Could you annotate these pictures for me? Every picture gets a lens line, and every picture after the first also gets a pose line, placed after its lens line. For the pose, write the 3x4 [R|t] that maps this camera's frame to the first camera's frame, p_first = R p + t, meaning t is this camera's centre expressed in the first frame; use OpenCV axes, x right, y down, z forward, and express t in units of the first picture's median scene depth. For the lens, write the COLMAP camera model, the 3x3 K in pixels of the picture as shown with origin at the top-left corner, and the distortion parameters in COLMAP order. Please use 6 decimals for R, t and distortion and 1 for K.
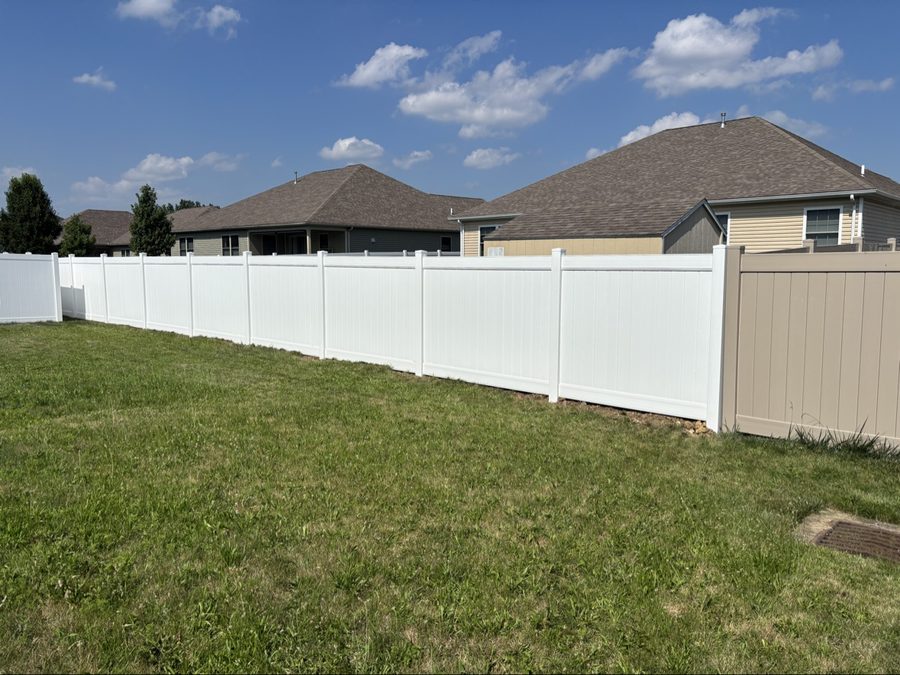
lens RADIAL K [[682.6, 0, 448.2], [0, 682.6, 333.1], [0, 0, 1]] dist [0.060846, -0.065096]
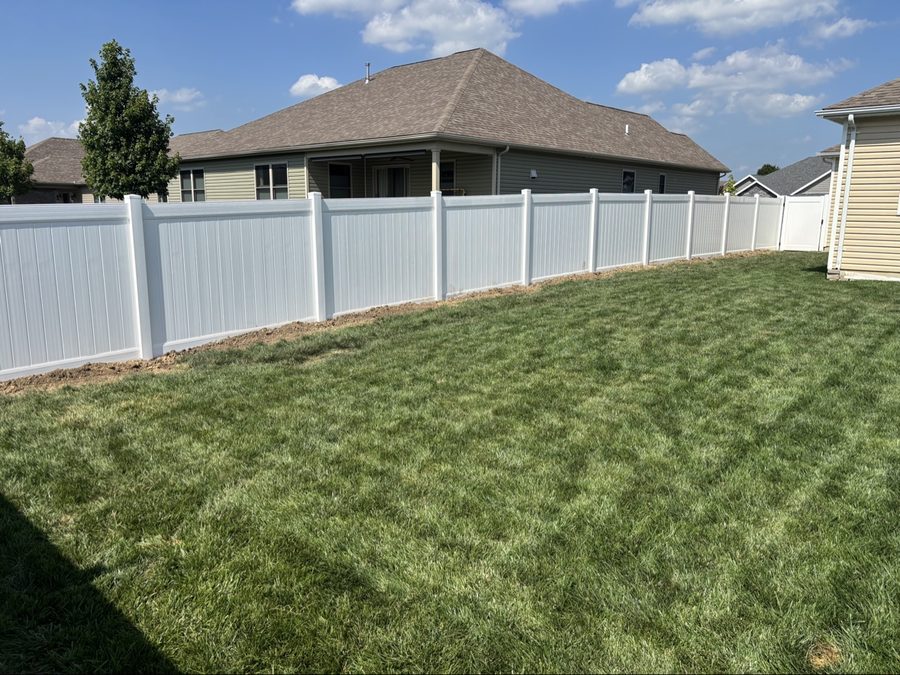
lens RADIAL K [[682.6, 0, 448.2], [0, 682.6, 333.1], [0, 0, 1]] dist [0.060846, -0.065096]
pose [[0.999958, 0.006876, 0.006033, -0.477389], [-0.007277, 0.997583, 0.069099, -0.119624], [-0.005543, -0.069140, 0.997592, 1.163187]]
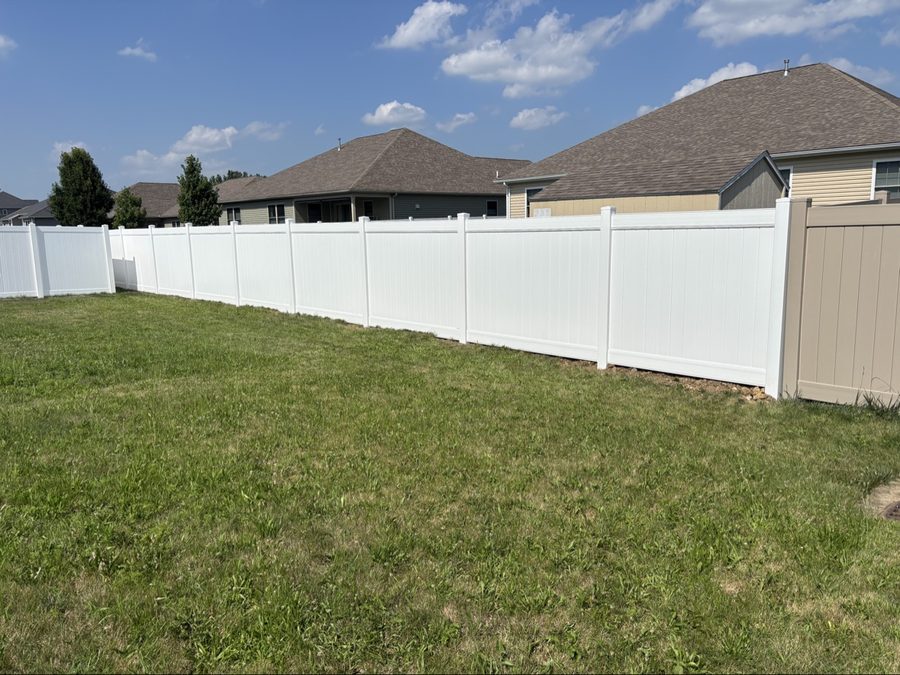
lens RADIAL K [[680.8, 0, 453.0], [0, 680.8, 338.0], [0, 0, 1]] dist [0.061344, -0.065854]
pose [[0.997854, -0.010422, -0.064646, 0.007221], [0.013941, 0.998432, 0.054214, 0.002971], [0.063980, -0.054999, 0.996434, 0.031832]]
